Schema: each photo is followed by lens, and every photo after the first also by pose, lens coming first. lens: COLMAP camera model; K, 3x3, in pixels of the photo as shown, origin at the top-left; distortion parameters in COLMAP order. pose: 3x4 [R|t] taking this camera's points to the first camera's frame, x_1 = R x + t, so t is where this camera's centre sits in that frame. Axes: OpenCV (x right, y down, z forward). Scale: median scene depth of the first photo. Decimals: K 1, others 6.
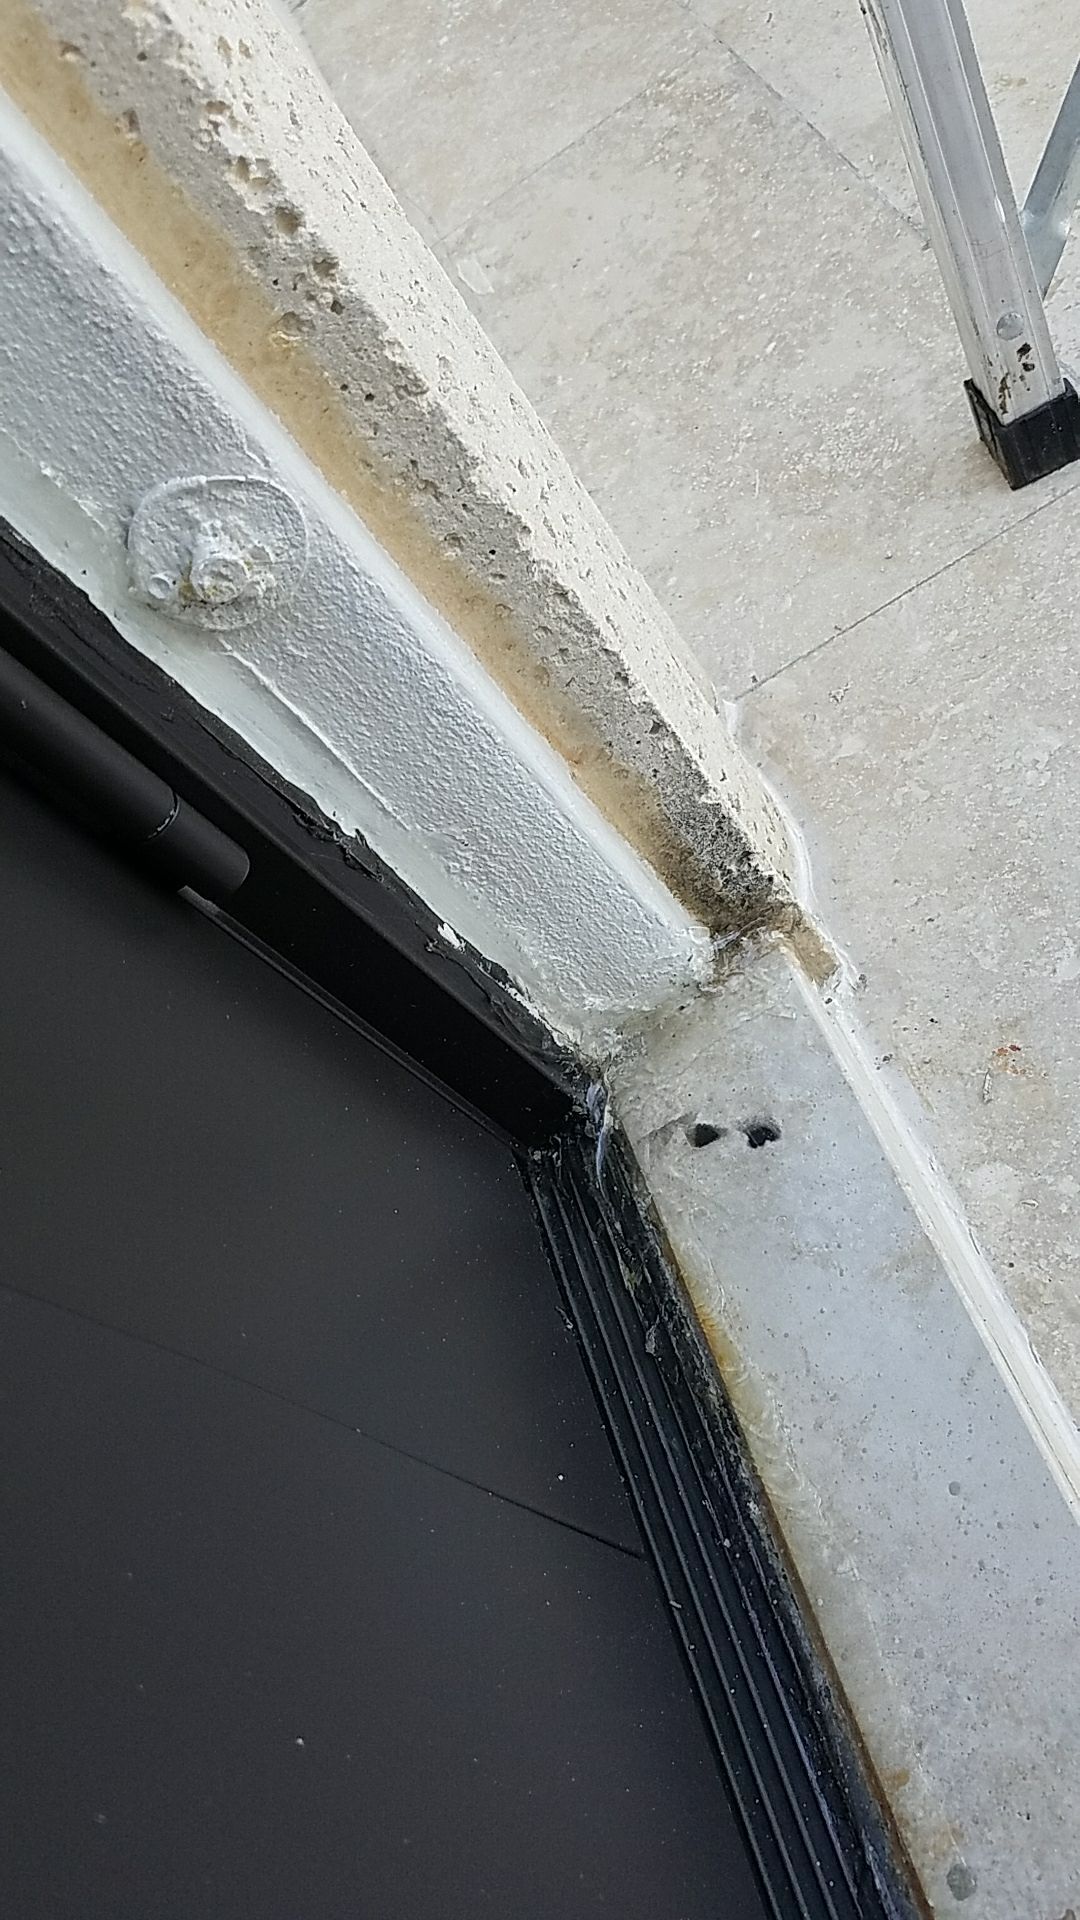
lens RADIAL K [[1505.0, 0, 540.0], [0, 1505.0, 960.0], [0, 0, 1]] dist [0.000913, 0.006893]
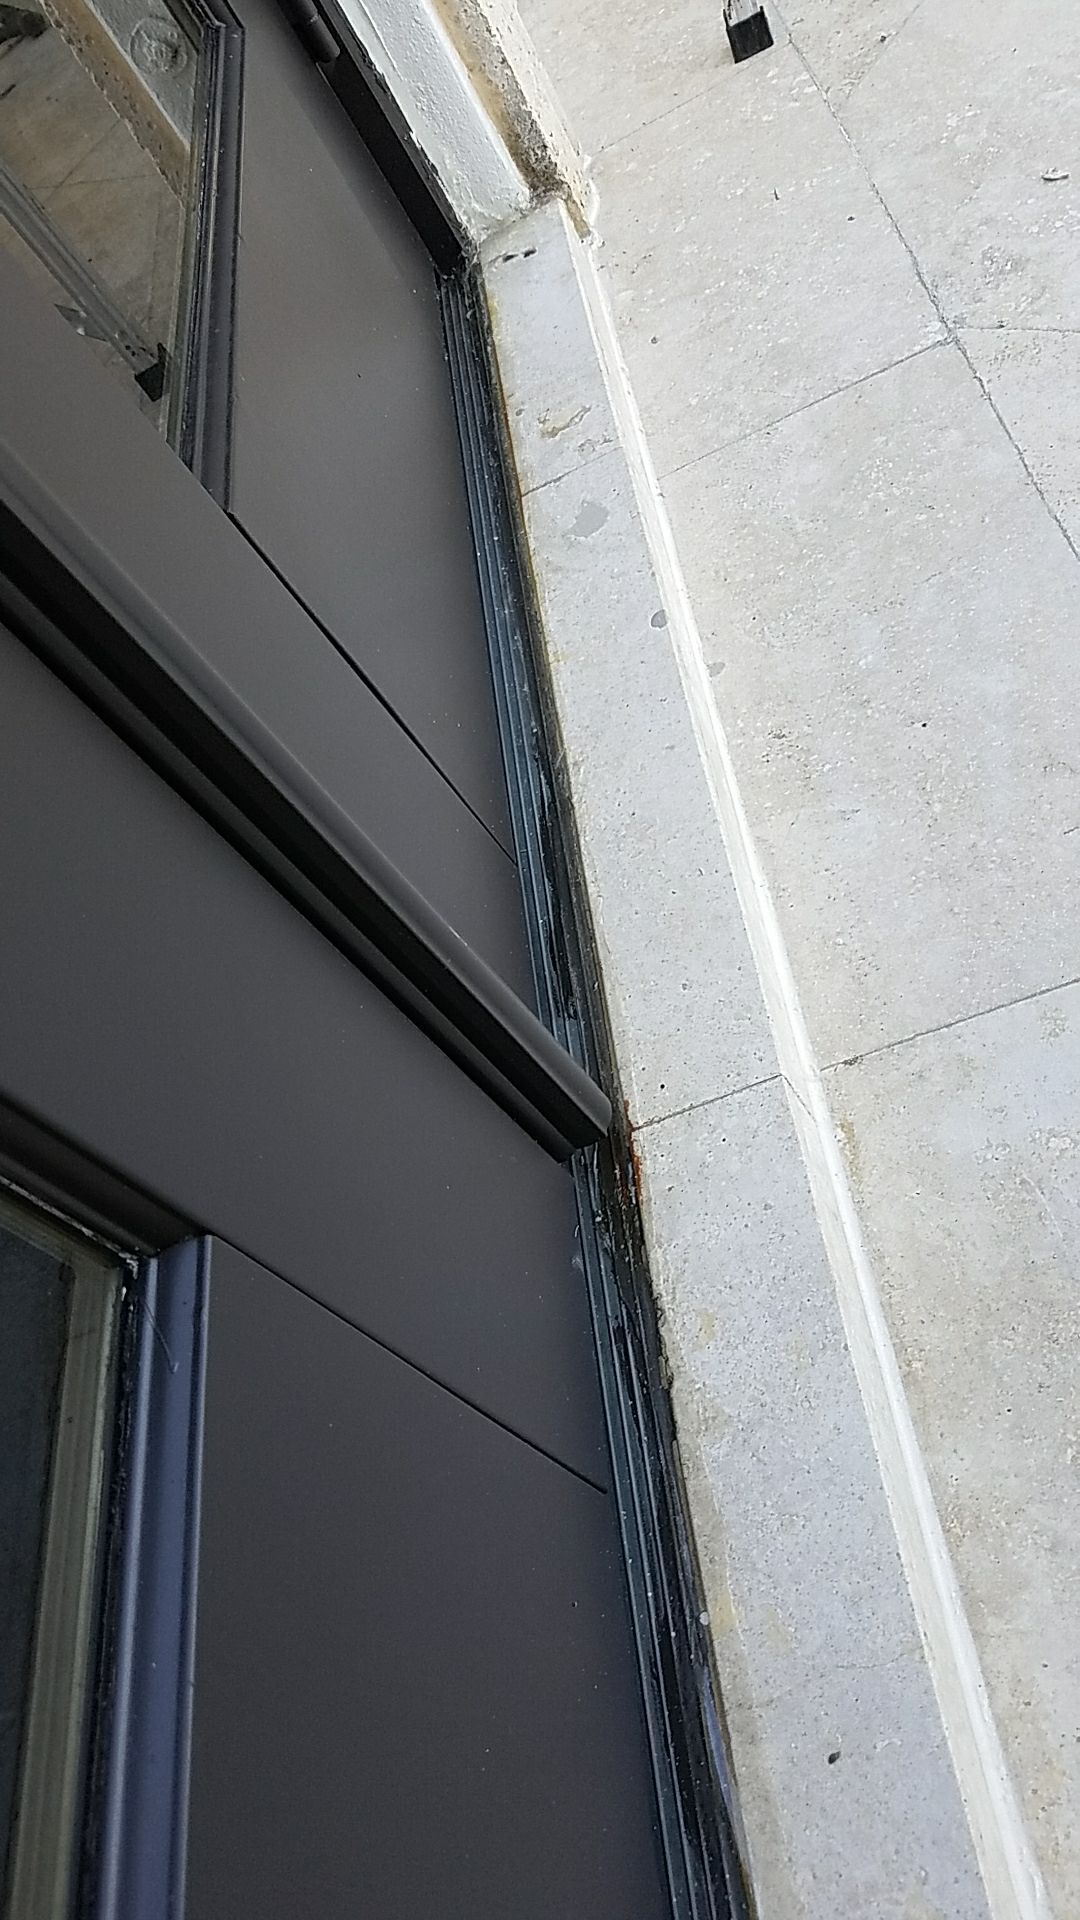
lens RADIAL K [[1505.0, 0, 540.0], [0, 1505.0, 960.0], [0, 0, 1]] dist [0.000913, 0.006893]
pose [[0.984448, 0.159884, -0.072794, 0.507333], [-0.157857, 0.986916, 0.032835, 1.128030], [0.077091, -0.020833, 0.996806, -1.431972]]
